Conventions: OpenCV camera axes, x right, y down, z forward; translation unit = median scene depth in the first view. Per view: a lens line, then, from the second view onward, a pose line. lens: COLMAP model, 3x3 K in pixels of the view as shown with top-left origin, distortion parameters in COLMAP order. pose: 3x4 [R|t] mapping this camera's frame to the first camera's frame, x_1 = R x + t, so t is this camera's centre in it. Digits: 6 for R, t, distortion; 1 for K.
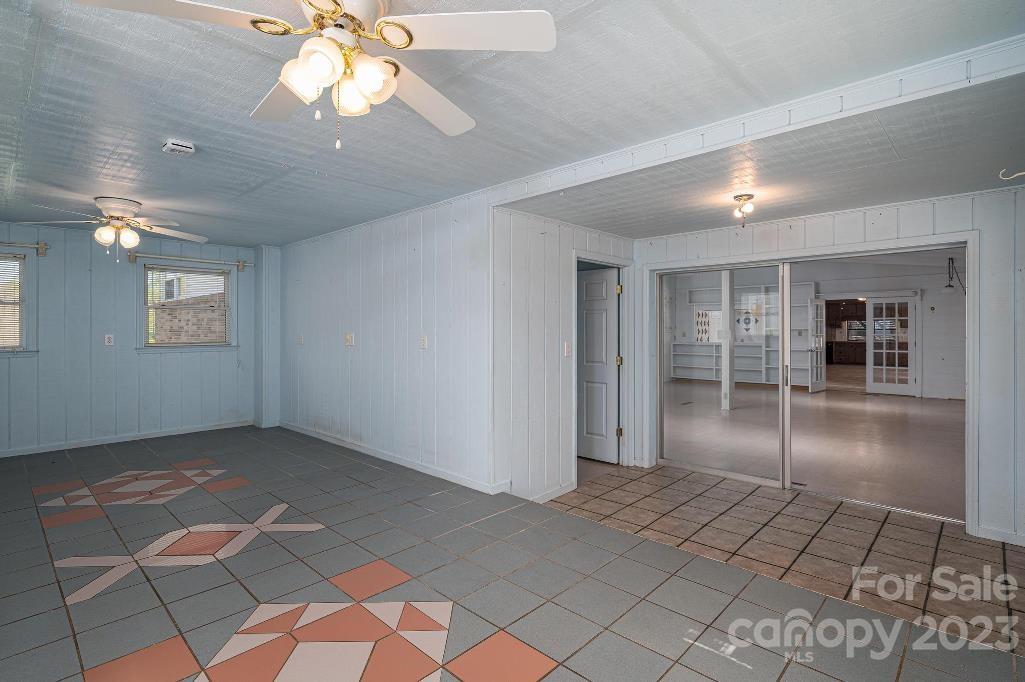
lens RADIAL K [[496.5, 0, 513.0], [0, 496.5, 329.1], [0, 0, 1]] dist [-0.000620, -0.000194]
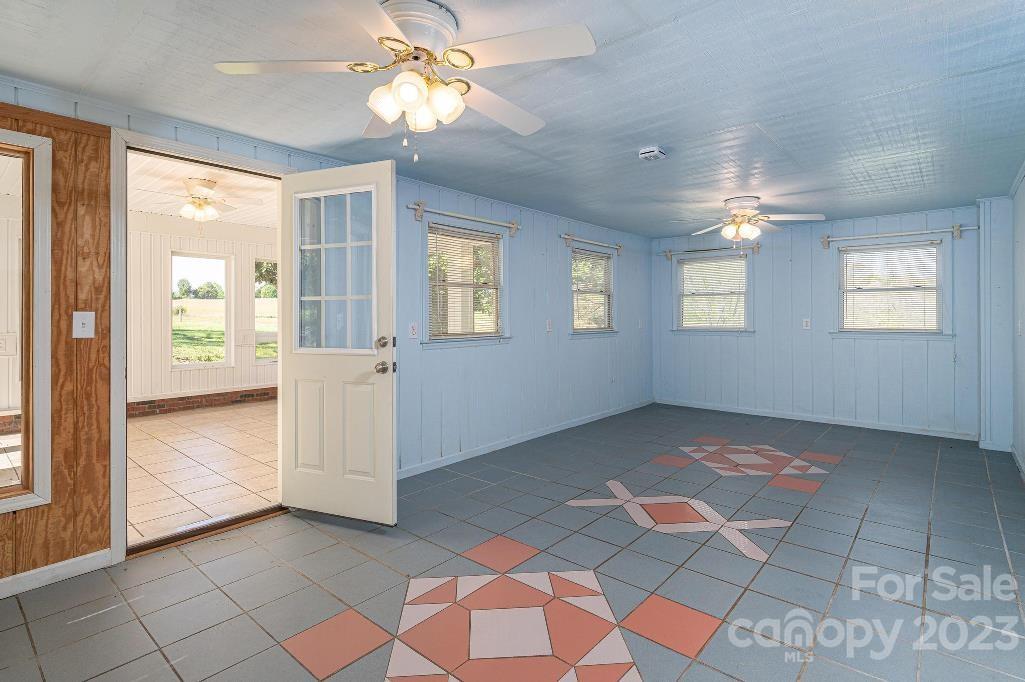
lens RADIAL K [[499.8, 0, 512.2], [0, 499.8, 311.3], [0, 0, 1]] dist [0.000482, 0.000023]
pose [[0.048093, -0.004786, -0.998831, 0.318003], [-0.000012, 0.999989, -0.004792, 0.000409], [0.998843, 0.000242, 0.048093, 0.438596]]
